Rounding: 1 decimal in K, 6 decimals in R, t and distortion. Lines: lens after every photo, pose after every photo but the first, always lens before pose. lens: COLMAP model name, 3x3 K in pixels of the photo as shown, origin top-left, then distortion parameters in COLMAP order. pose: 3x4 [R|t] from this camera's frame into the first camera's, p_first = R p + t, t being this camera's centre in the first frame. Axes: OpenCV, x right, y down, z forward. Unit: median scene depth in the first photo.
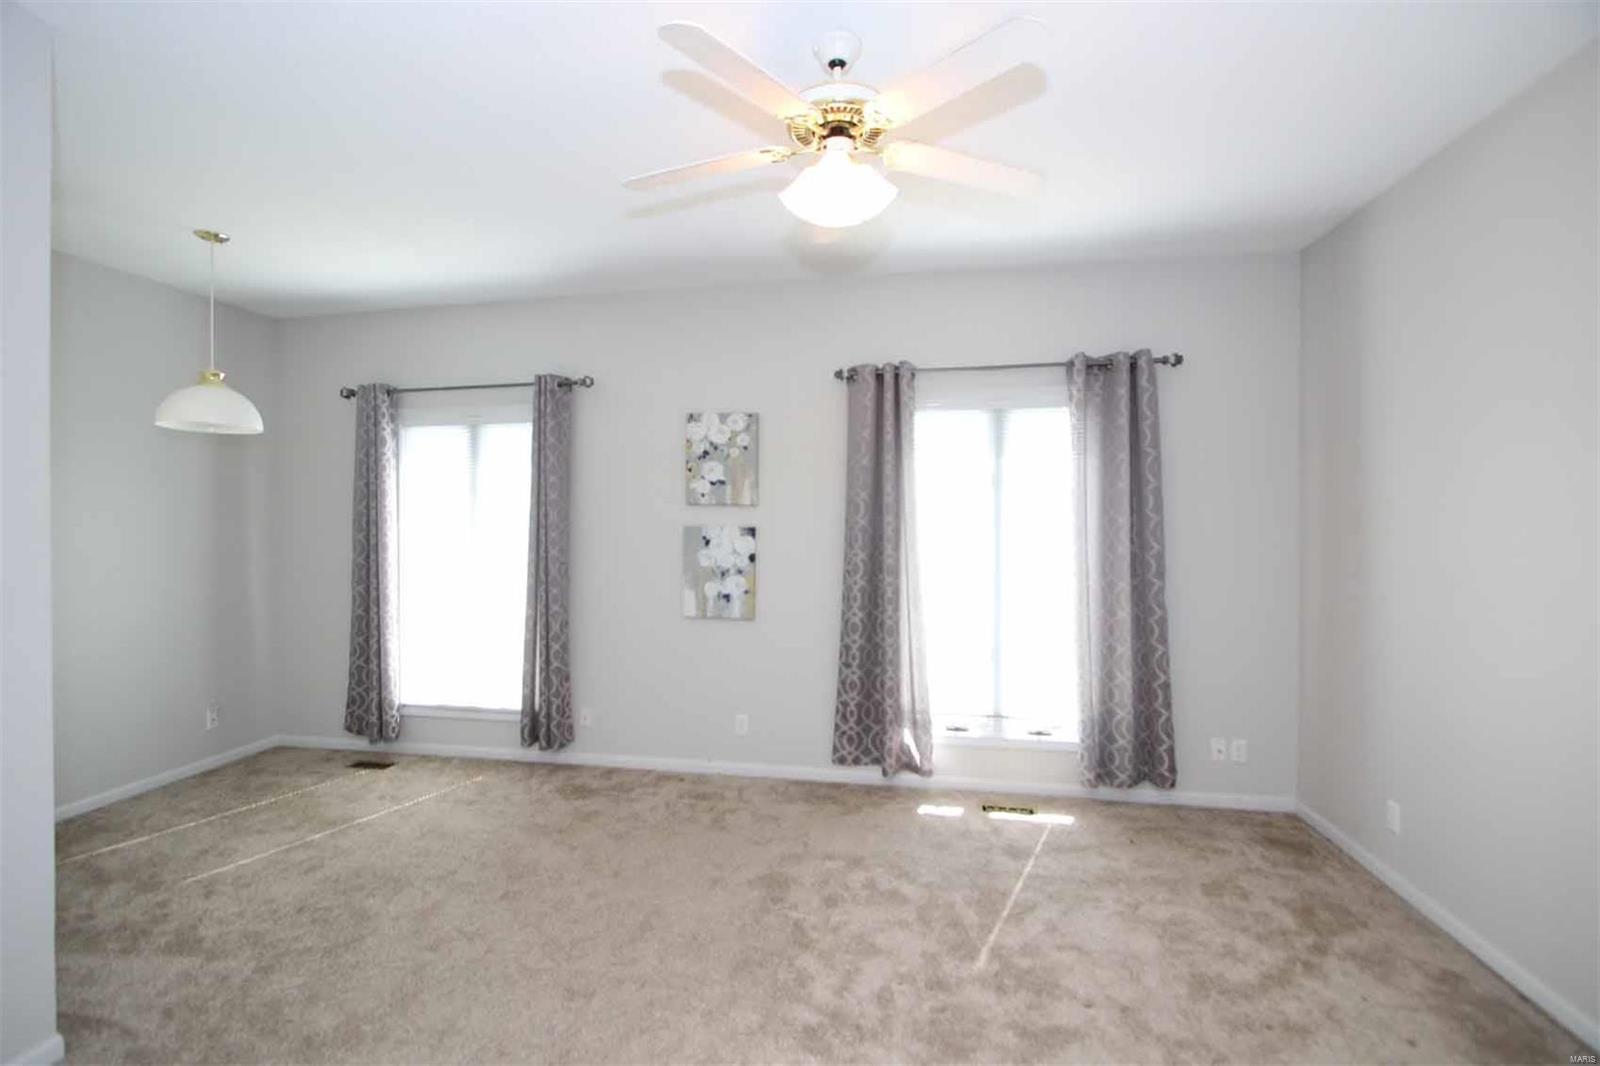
lens RADIAL K [[726.8, 0, 800.0], [0, 726.8, 526.0], [0, 0, 1]] dist [-0.011478, -0.000300]
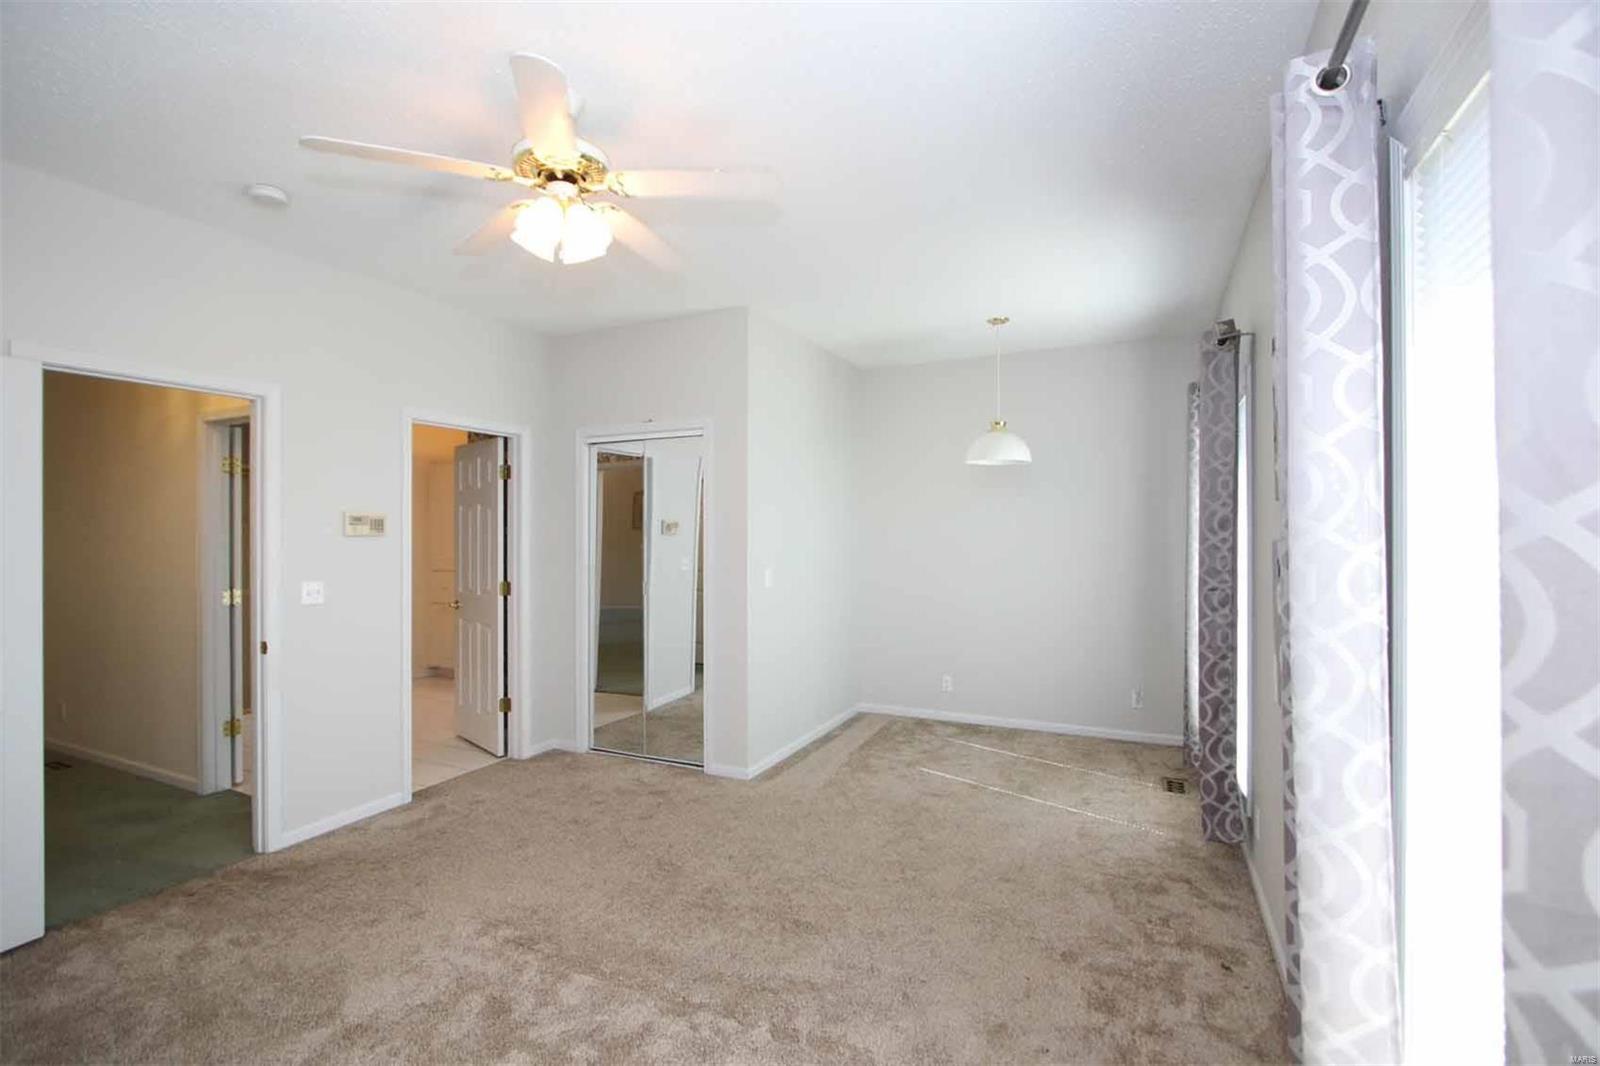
lens RADIAL K [[726.8, 0, 800.7], [0, 726.8, 529.9], [0, 0, 1]] dist [-0.011478, -0.000300]
pose [[-0.268562, 0.001067, -0.963262, 0.565022], [-0.000308, 0.999999, 0.001193, -0.018282], [0.963262, 0.000617, -0.268562, 0.905494]]
